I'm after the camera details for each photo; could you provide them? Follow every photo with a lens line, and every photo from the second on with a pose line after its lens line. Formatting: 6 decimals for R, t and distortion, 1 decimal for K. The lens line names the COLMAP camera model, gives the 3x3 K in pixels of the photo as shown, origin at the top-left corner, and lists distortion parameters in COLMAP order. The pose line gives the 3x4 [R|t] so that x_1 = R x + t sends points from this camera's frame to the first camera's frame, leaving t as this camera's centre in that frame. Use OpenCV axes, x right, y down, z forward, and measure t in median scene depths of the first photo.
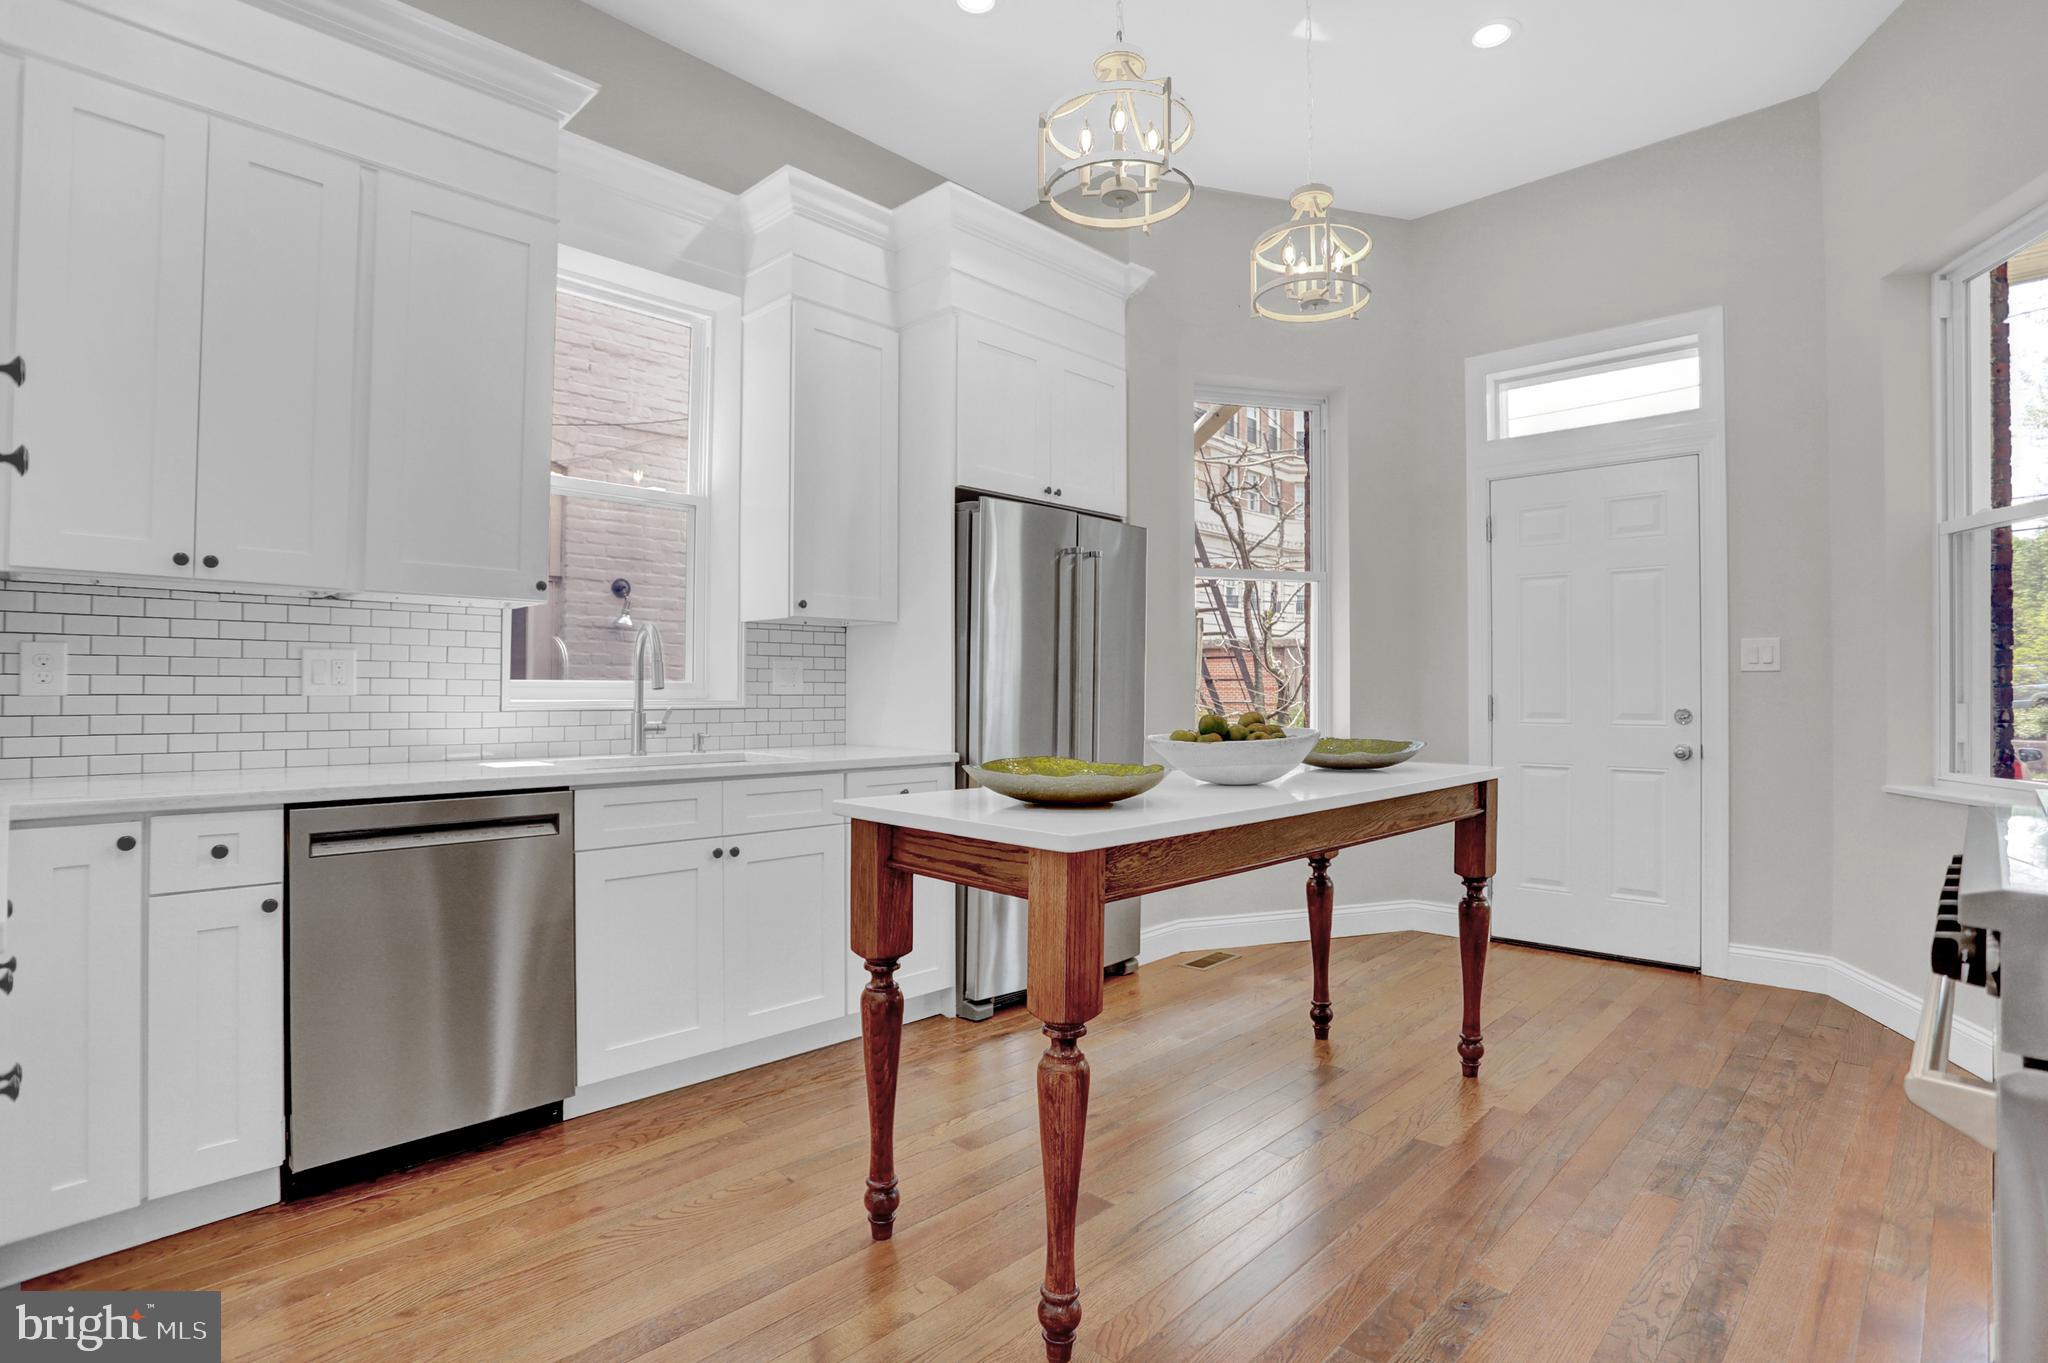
lens RADIAL K [[1000.4, 0, 1012.9], [0, 1000.4, 680.1], [0, 0, 1]] dist [-0.018037, 0.000265]
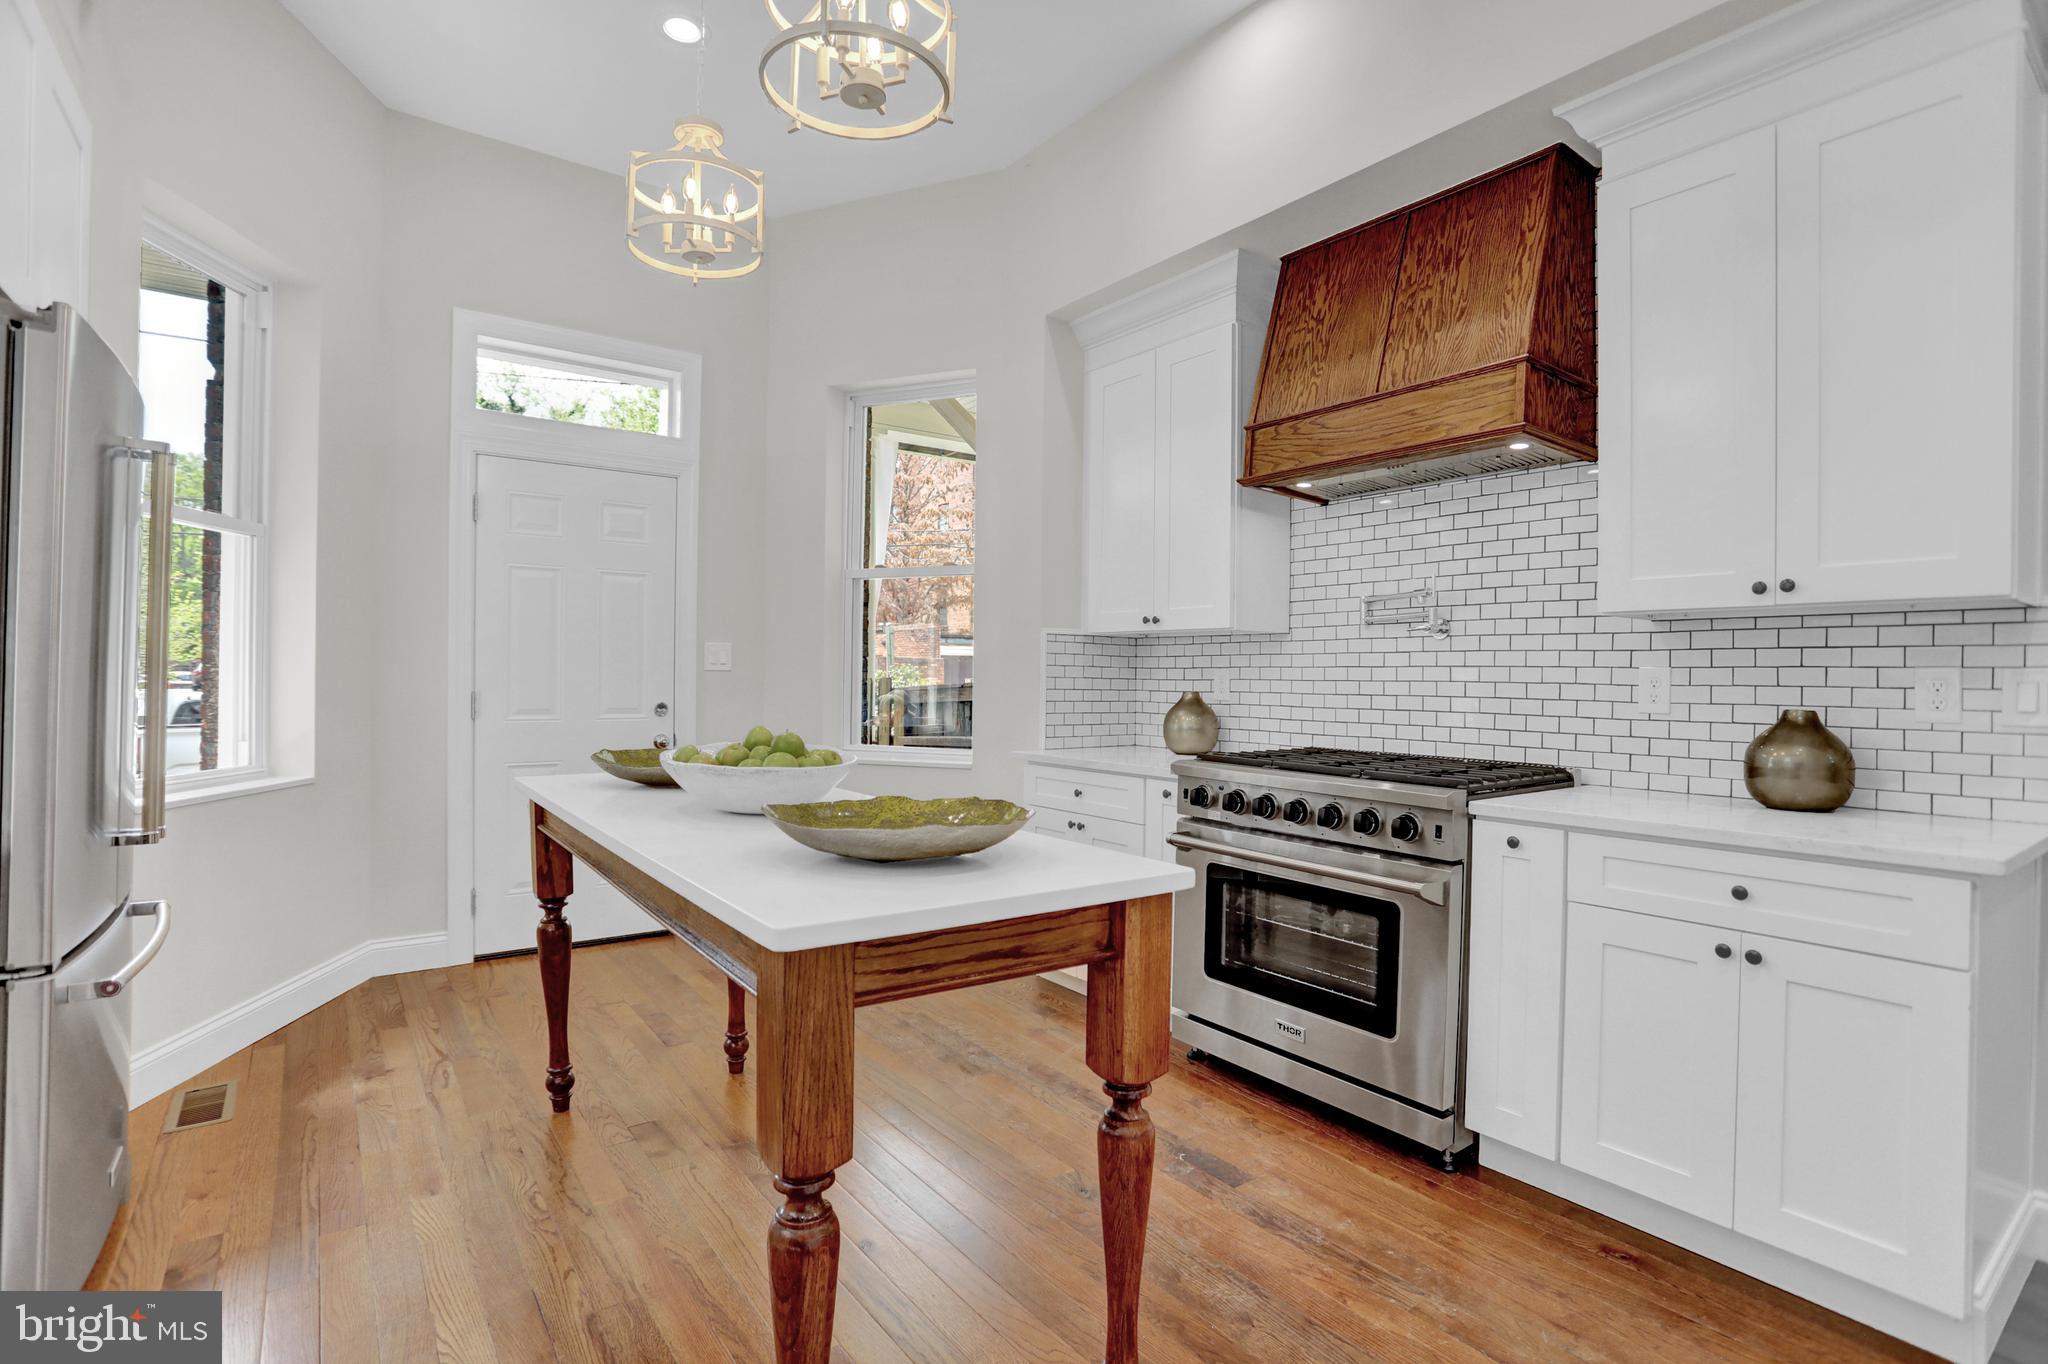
lens RADIAL K [[1000.4, 0, 1012.9], [0, 1000.4, 680.6], [0, 0, 1]] dist [-0.018037, 0.000265]
pose [[0.179844, -0.002932, 0.983691, -0.432476], [-0.020291, 0.999772, 0.006690, -0.013682], [-0.983486, -0.021164, 0.179743, 0.477834]]
